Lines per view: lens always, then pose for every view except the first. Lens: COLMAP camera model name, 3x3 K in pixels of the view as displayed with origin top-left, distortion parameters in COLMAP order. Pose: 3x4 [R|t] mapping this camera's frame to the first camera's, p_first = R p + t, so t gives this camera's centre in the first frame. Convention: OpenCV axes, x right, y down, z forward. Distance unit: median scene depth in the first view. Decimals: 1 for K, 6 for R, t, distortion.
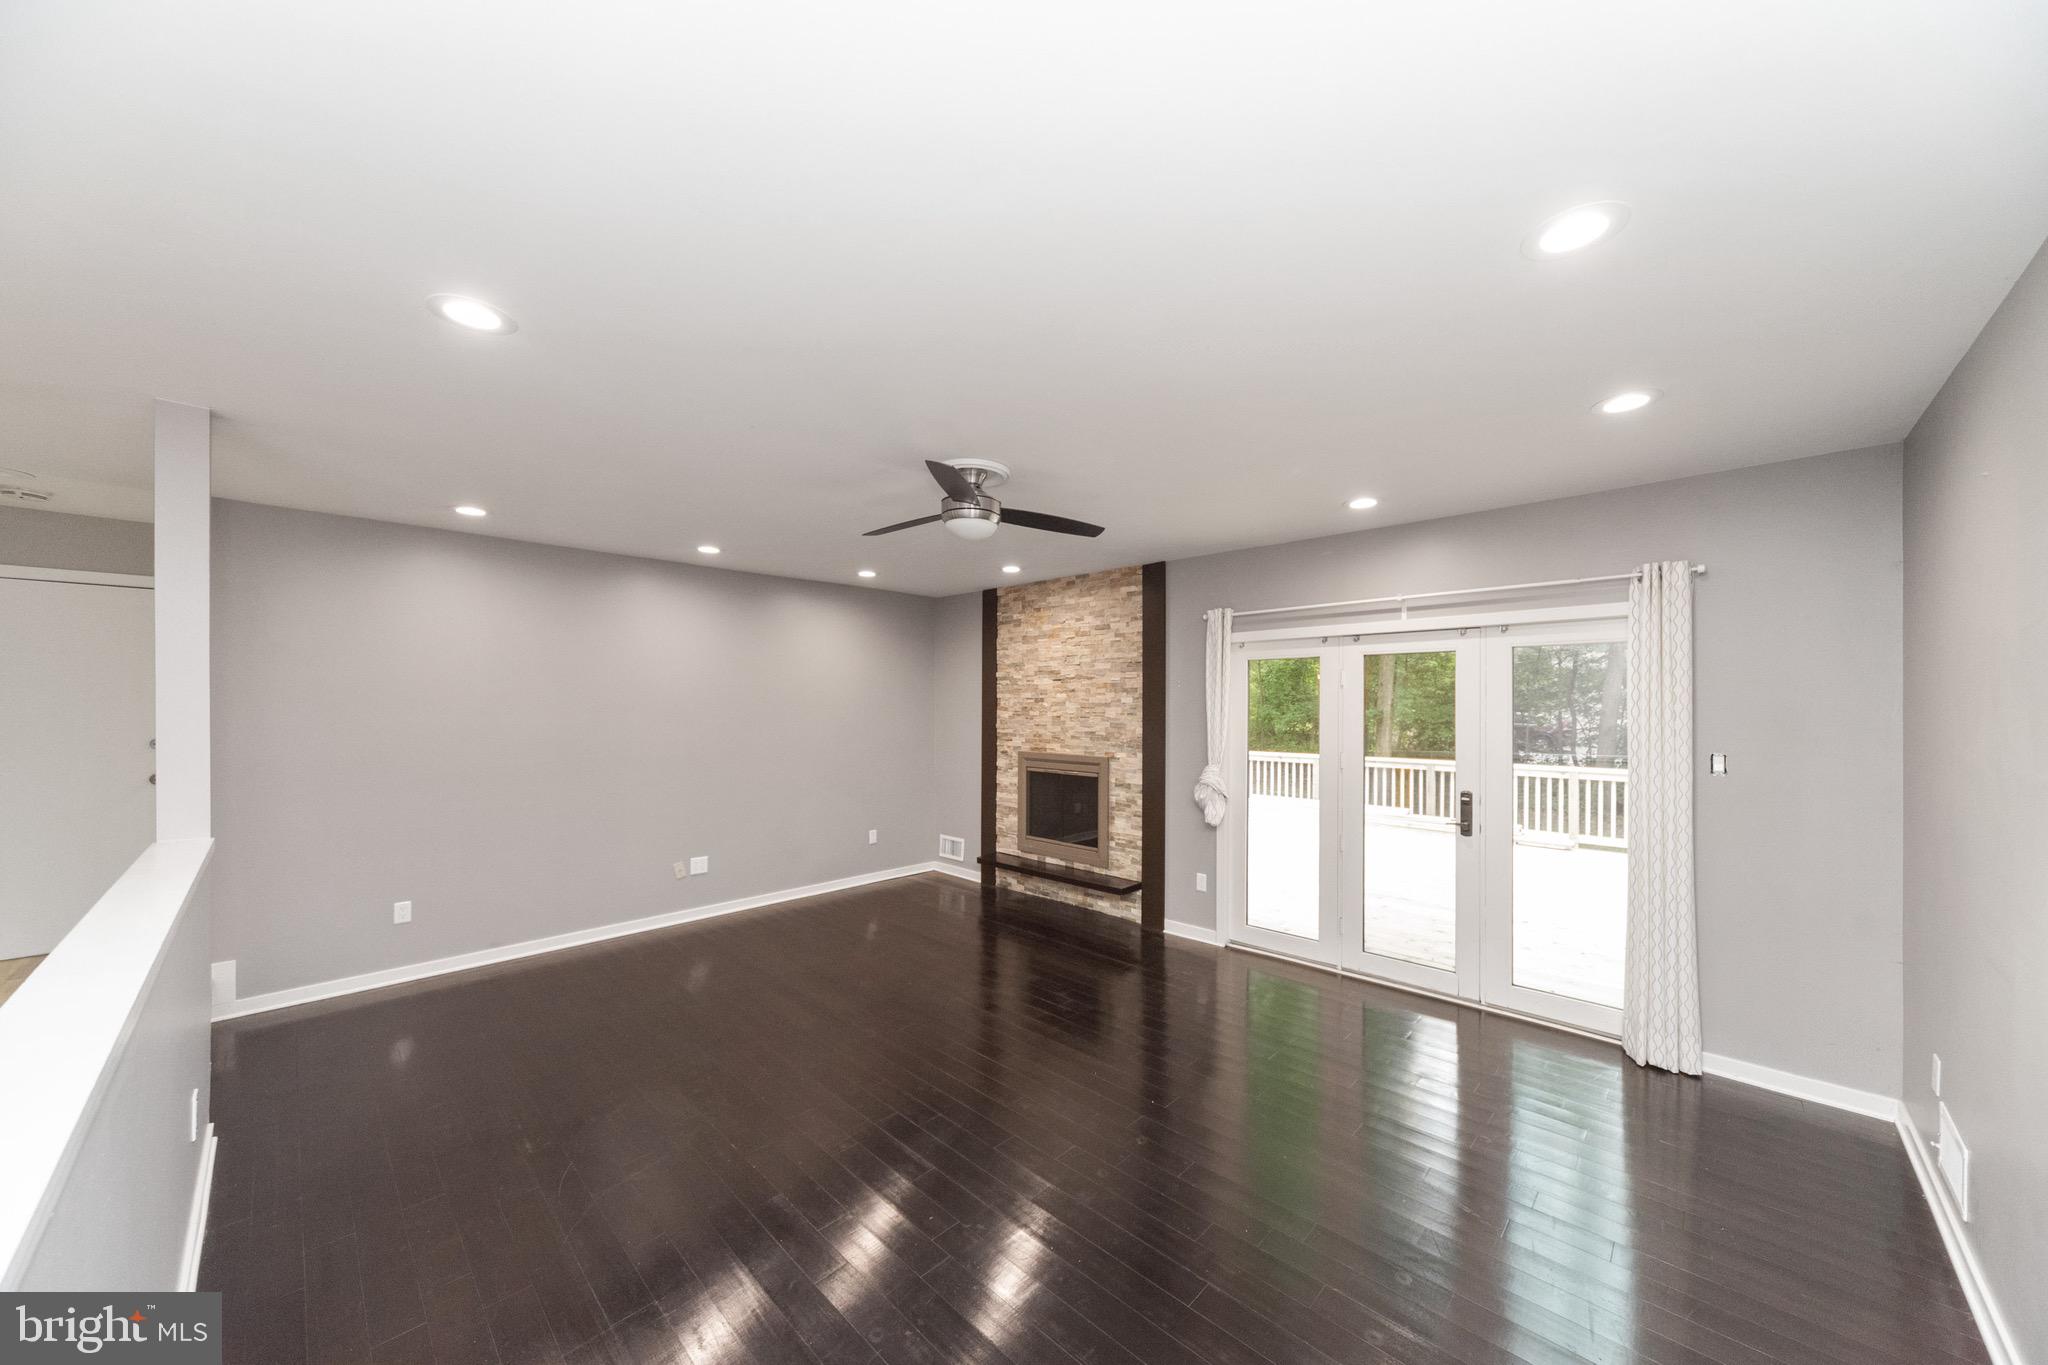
lens RADIAL K [[713.2, 0, 1029.0], [0, 713.2, 704.3], [0, 0, 1]] dist [0.001064, 0.000023]
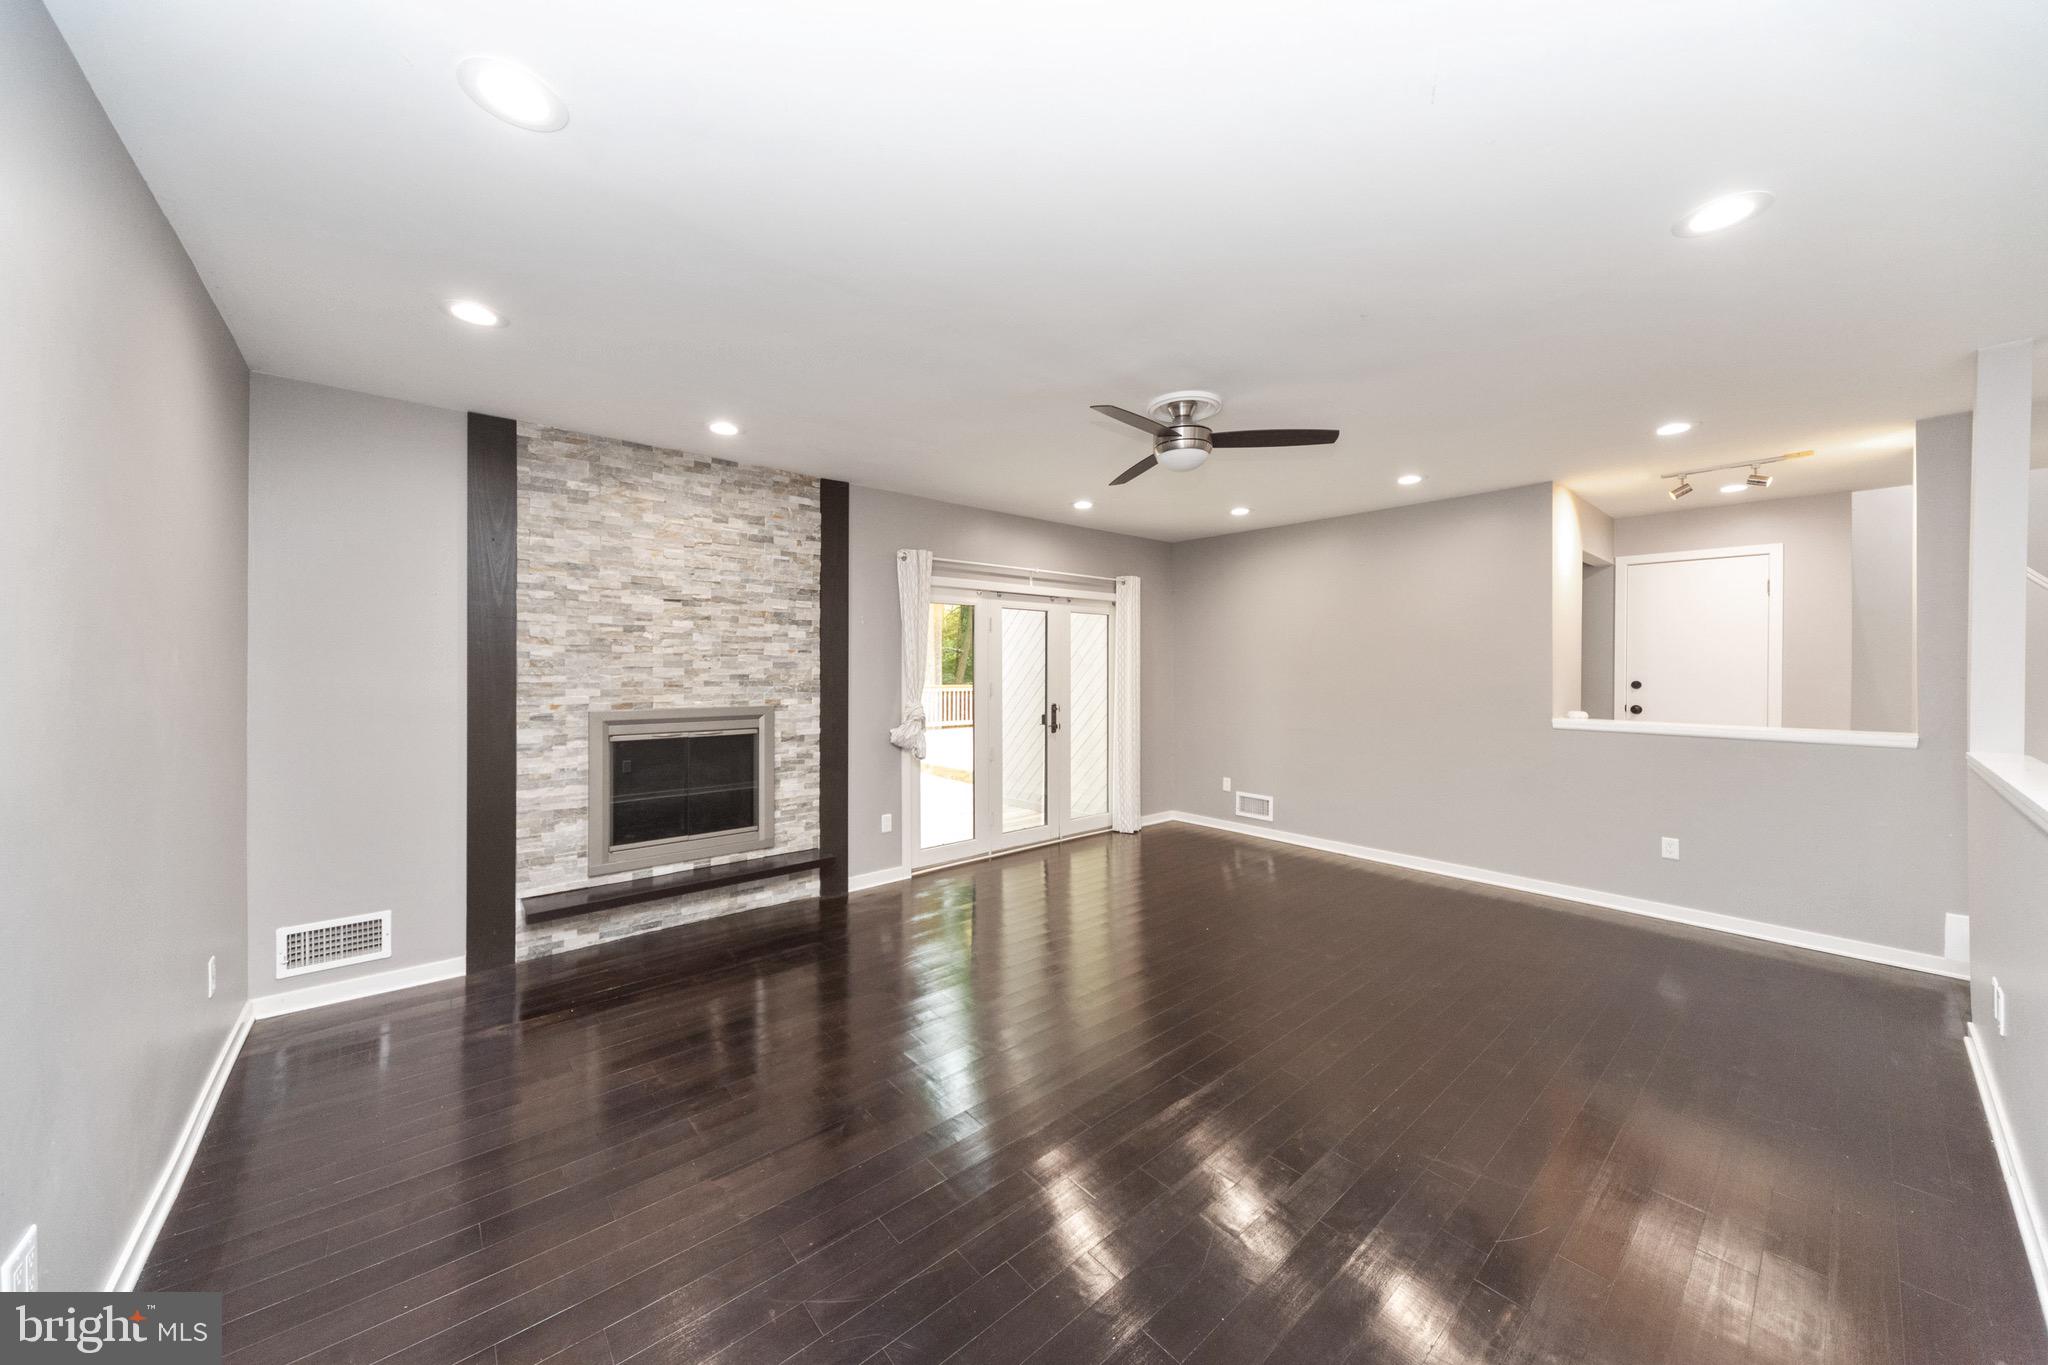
lens RADIAL K [[713.2, 0, 1028.6], [0, 713.2, 664.3], [0, 0, 1]] dist [0.001064, 0.000023]
pose [[0.092427, 0.001359, 0.995719, -0.644151], [-0.004470, 0.999990, -0.000950, 0.027497], [-0.995709, -0.004363, 0.092432, 0.642904]]
